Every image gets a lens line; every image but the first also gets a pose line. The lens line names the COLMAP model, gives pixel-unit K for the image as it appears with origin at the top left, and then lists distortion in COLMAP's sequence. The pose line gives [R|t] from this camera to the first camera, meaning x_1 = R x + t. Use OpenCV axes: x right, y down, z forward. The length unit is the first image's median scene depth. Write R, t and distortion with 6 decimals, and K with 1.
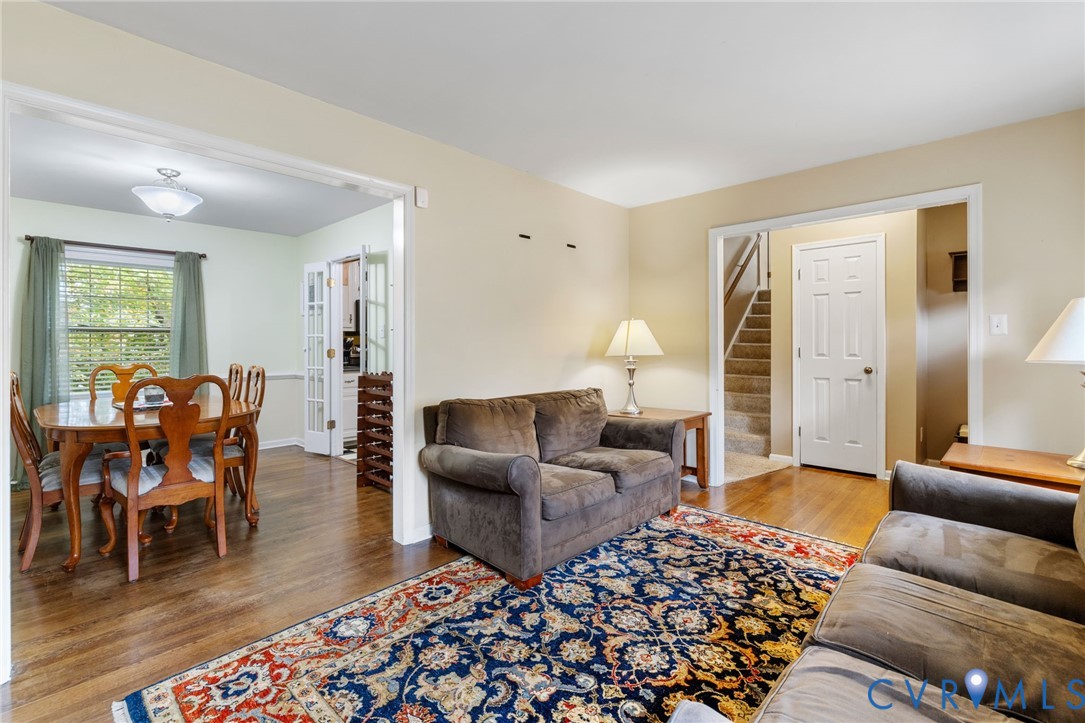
lens RADIAL K [[489.5, 0, 537.4], [0, 489.5, 350.6], [0, 0, 1]] dist [-0.001833, -0.000222]
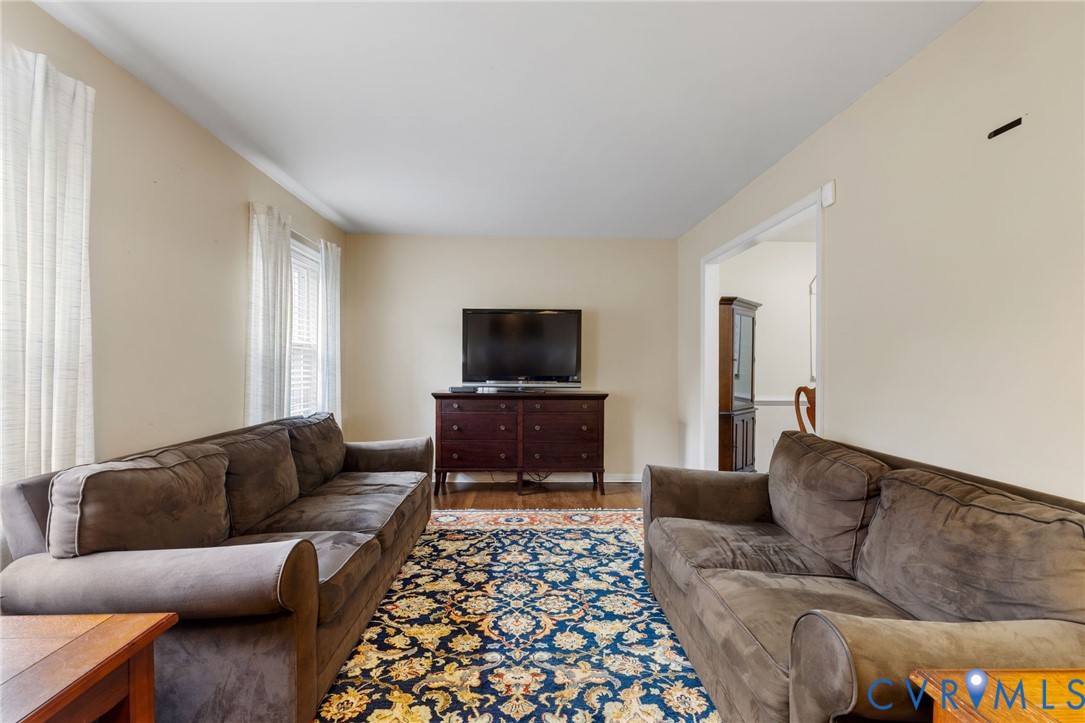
lens RADIAL K [[468.7, 0, 541.4], [0, 468.7, 359.9], [0, 0, 1]] dist [-0.003436, -0.000076]
pose [[-0.688298, -0.005278, -0.725409, 1.037024], [-0.013597, 0.999892, 0.005627, -0.029676], [0.725301, 0.013736, -0.688295, 1.773733]]
